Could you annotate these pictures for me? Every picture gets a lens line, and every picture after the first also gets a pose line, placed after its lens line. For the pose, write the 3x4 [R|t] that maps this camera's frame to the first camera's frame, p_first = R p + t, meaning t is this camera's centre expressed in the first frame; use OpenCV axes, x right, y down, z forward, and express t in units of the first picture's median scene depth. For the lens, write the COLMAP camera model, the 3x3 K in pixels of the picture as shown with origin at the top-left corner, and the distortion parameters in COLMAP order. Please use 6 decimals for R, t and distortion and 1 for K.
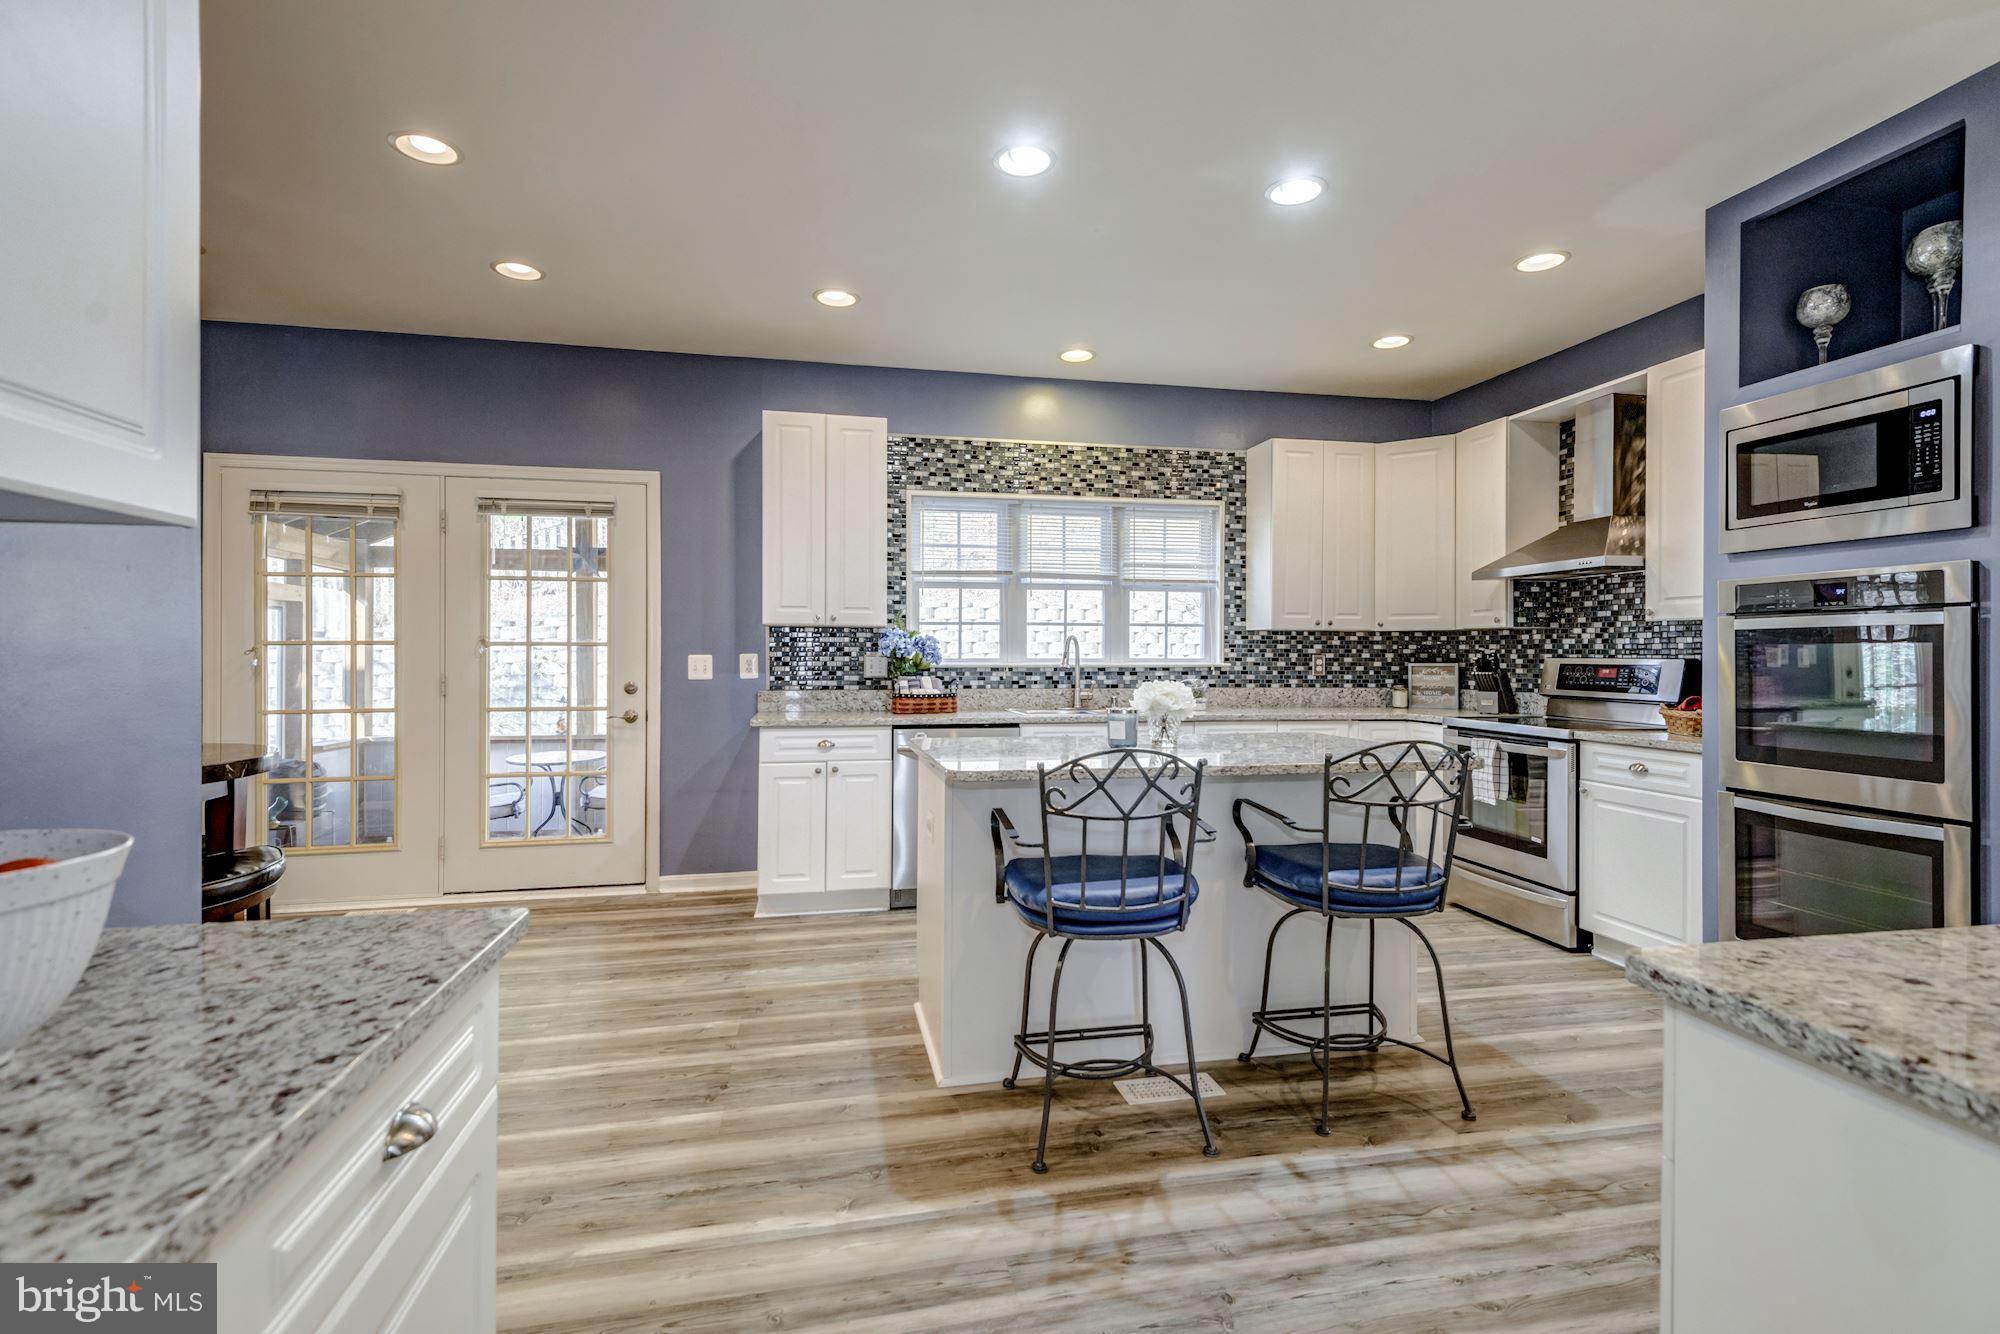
lens RADIAL K [[902.4, 0, 999.5], [0, 902.4, 657.9], [0, 0, 1]] dist [0.022732, -0.010785]
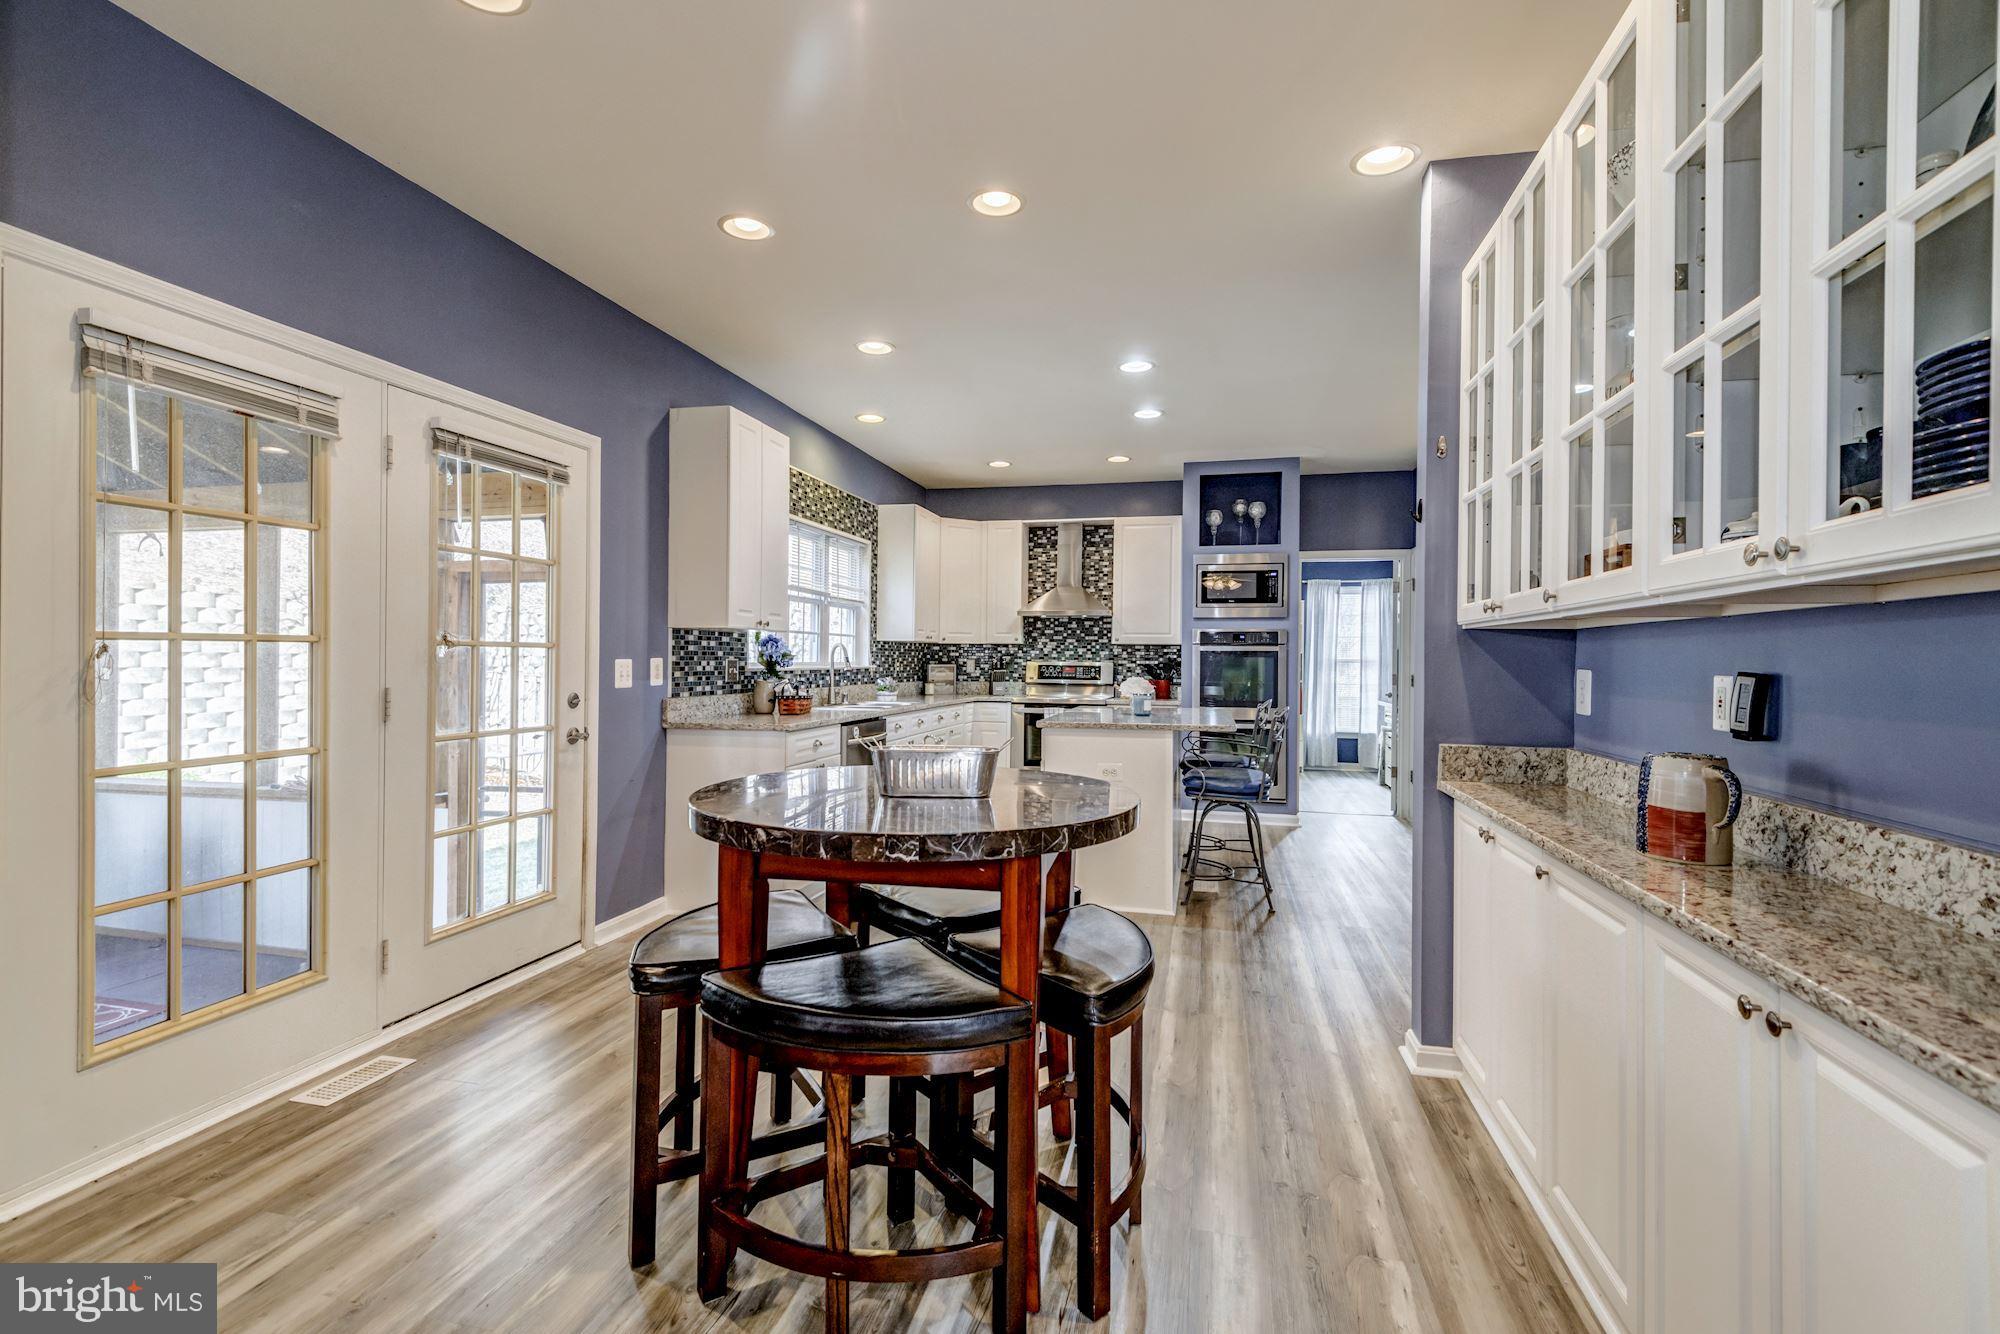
lens RADIAL K [[902.4, 0, 991.4], [0, 902.4, 660.0], [0, 0, 1]] dist [0.022732, -0.010785]
pose [[0.428949, 0.000071, 0.903329, -0.937880], [-0.005050, 0.999985, 0.002320, -0.006157], [-0.903315, -0.005557, 0.428942, 0.310140]]
